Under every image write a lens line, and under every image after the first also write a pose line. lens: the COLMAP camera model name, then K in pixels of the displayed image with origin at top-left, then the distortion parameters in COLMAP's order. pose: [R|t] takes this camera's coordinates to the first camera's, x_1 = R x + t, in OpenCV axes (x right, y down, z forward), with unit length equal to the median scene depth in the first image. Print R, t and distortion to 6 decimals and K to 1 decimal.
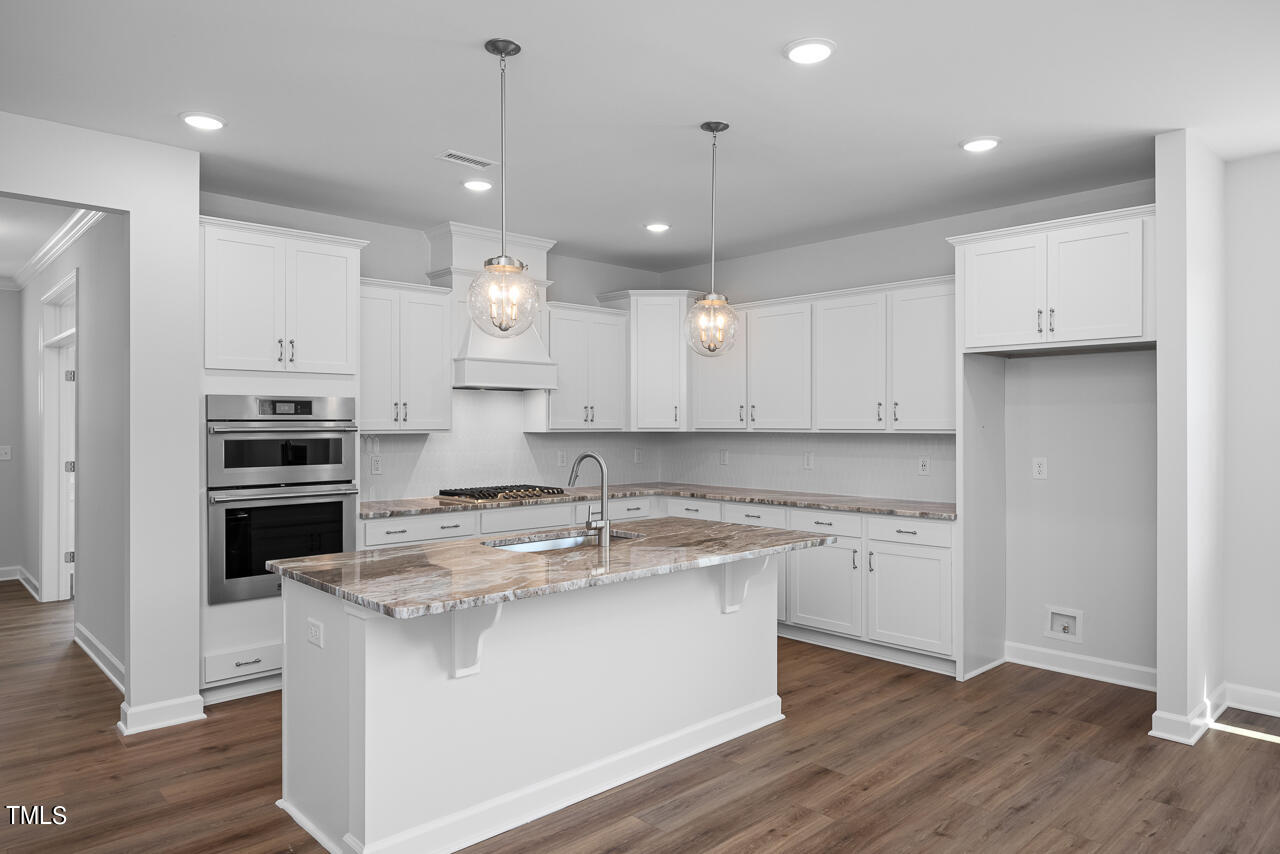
lens RADIAL K [[822.7, 0, 641.4], [0, 822.7, 423.3], [0, 0, 1]] dist [-0.001758, -0.000250]
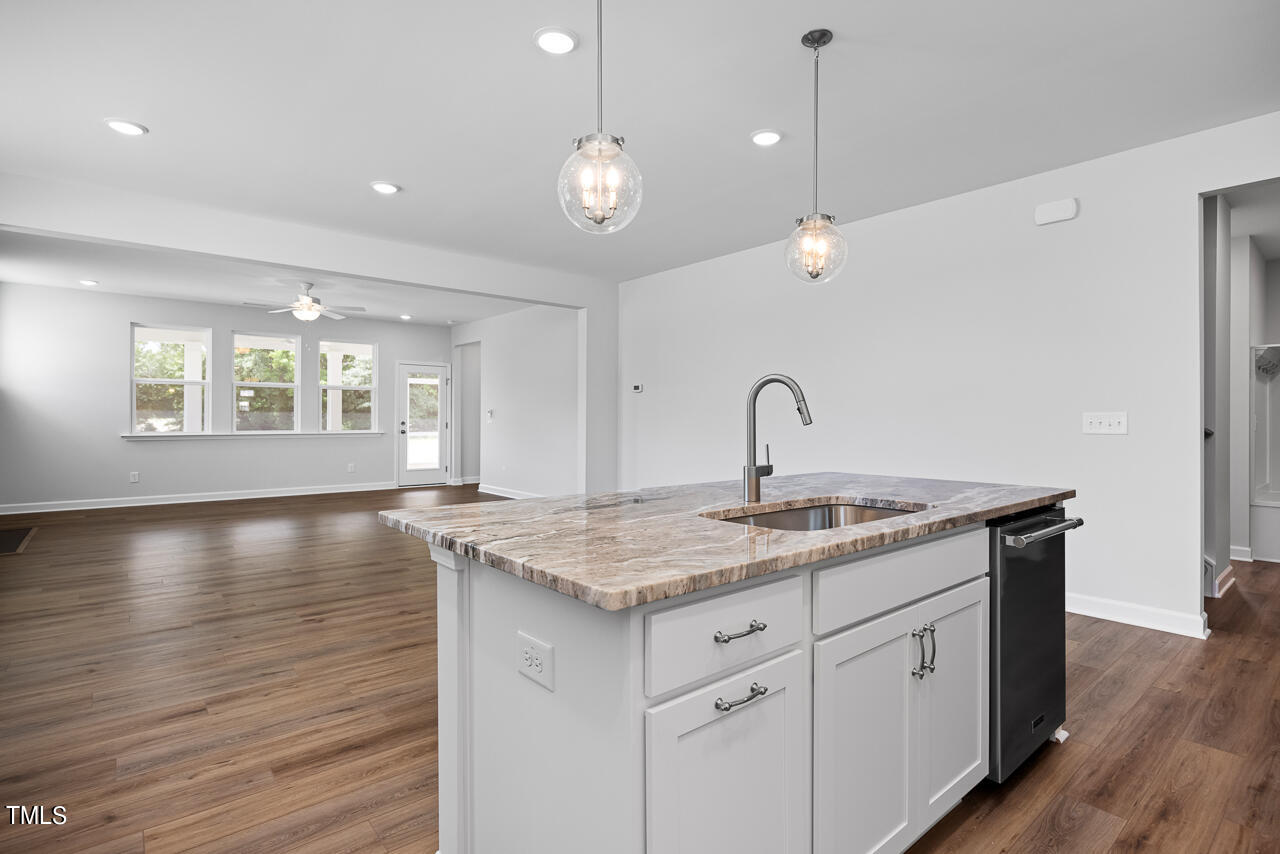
lens RADIAL K [[626.2, 0, 641.7], [0, 626.2, 423.6], [0, 0, 1]] dist [-0.010689, 0.001643]
pose [[-0.998718, -0.001814, 0.050593, 0.020356], [-0.001698, 0.999996, 0.002330, 0.060114], [-0.050597, 0.002241, -0.998717, 1.219893]]
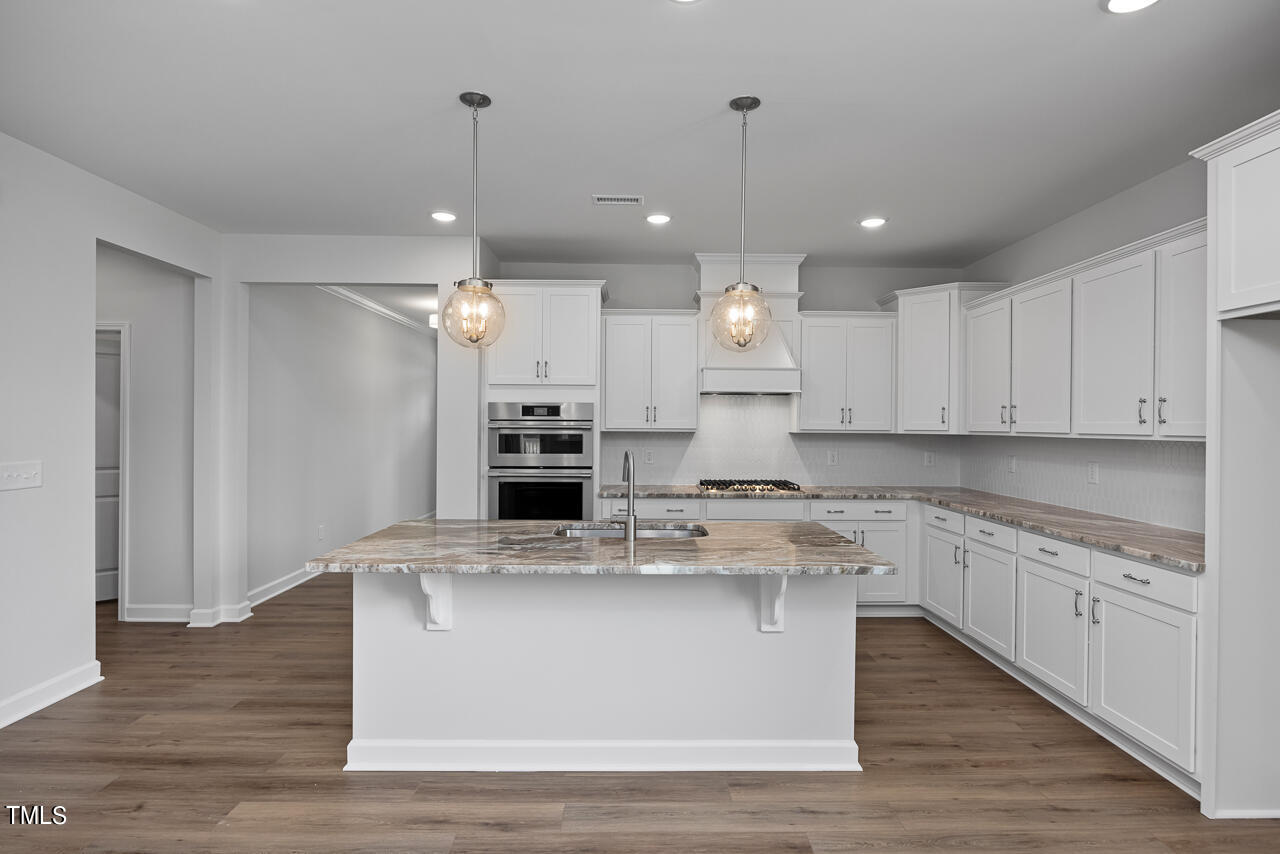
lens RADIAL K [[639.0, 0, 638.9], [0, 639.0, 427.7], [0, 0, 1]] dist [-0.011139, 0.001052]
pose [[0.735216, 0.010180, -0.677757, 0.393154], [-0.007831, 0.999948, 0.006525, 0.000496], [0.677788, 0.000510, 0.735257, 0.315316]]
